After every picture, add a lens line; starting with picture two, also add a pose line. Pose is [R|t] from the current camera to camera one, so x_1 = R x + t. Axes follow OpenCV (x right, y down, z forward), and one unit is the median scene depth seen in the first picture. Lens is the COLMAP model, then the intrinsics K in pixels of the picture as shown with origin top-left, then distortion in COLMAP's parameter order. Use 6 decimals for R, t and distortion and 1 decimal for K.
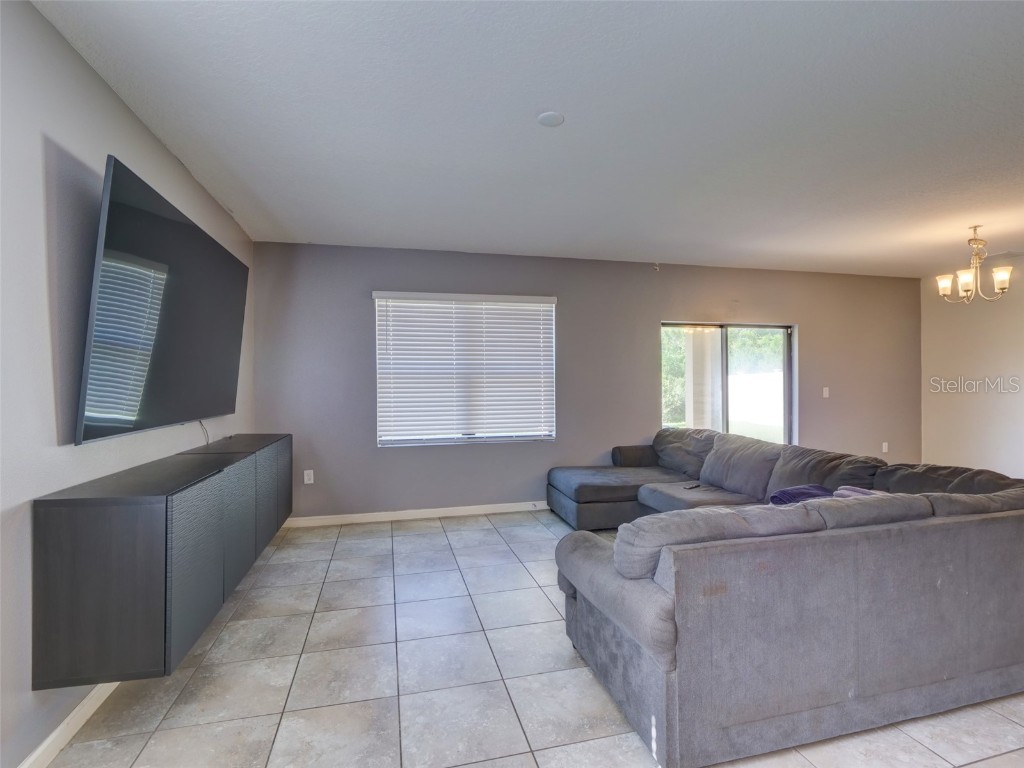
lens RADIAL K [[503.4, 0, 513.2], [0, 503.4, 365.1], [0, 0, 1]] dist [-0.016437, 0.002898]
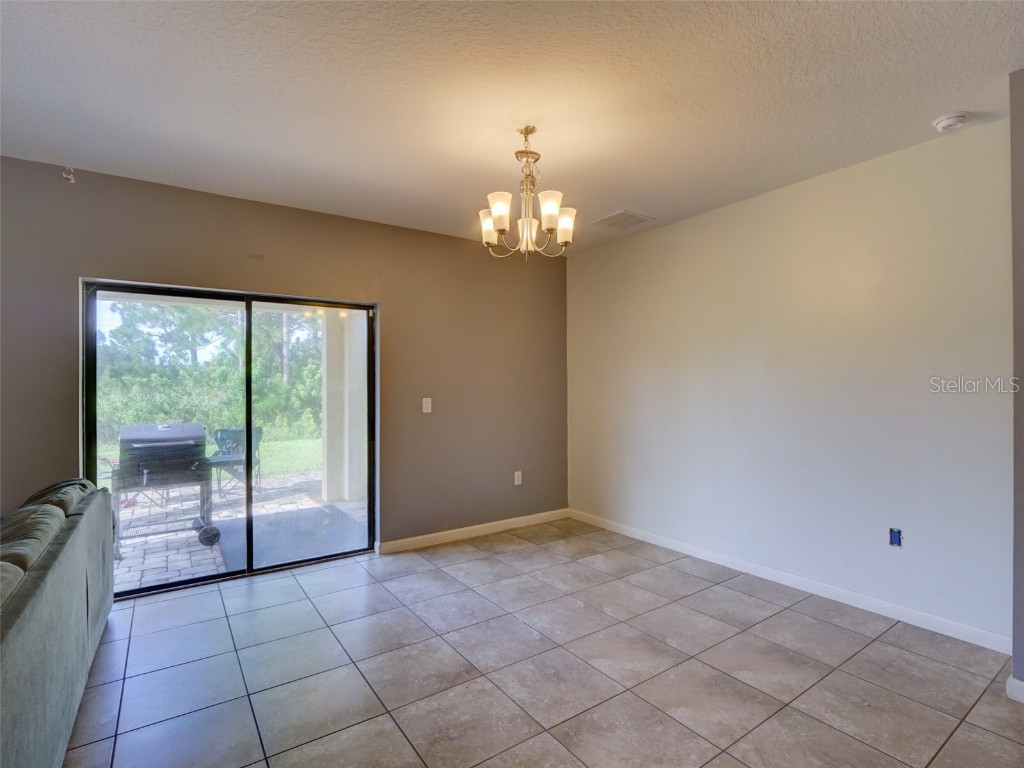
lens RADIAL K [[503.4, 0, 514.8], [0, 503.4, 383.2], [0, 0, 1]] dist [-0.016437, 0.002898]
pose [[0.935532, 0.003415, 0.353226, 0.584986], [-0.014883, 0.999446, 0.029757, 0.001136], [-0.352929, -0.033096, 0.935065, 0.366432]]
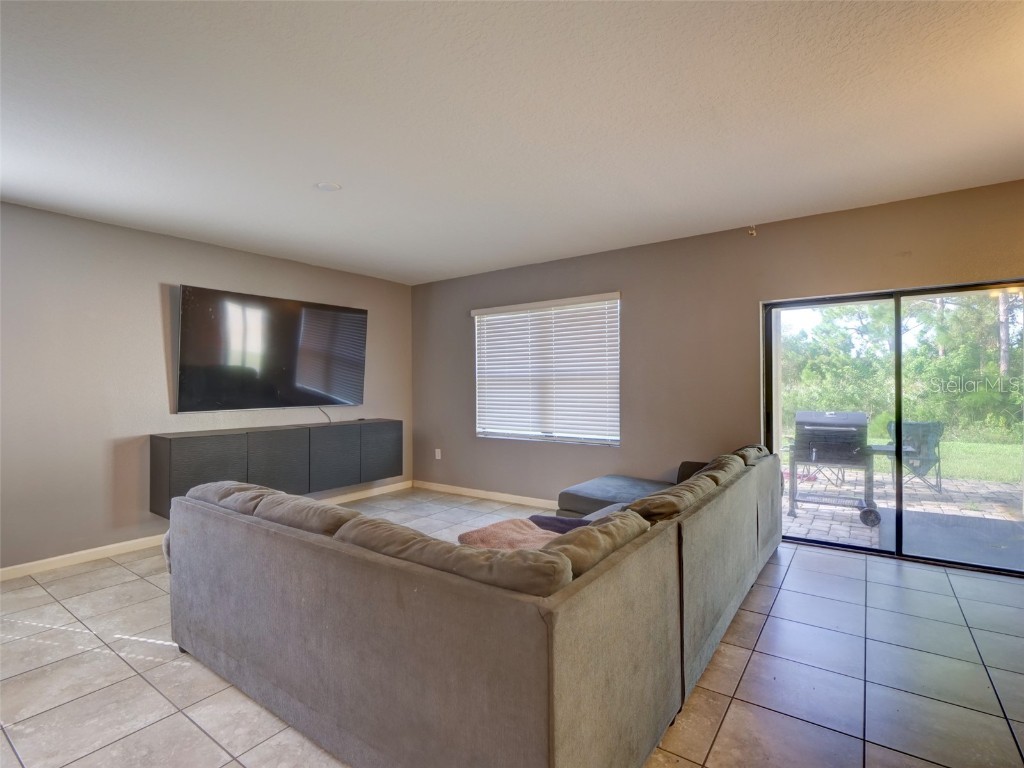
lens RADIAL K [[503.4, 0, 505.1], [0, 503.4, 382.2], [0, 0, 1]] dist [-0.016437, 0.002898]
pose [[0.640569, -0.000049, -0.767901, 0.672626], [0.035308, 0.998944, 0.029390, -0.004743], [0.767089, -0.045940, 0.639894, 0.248517]]
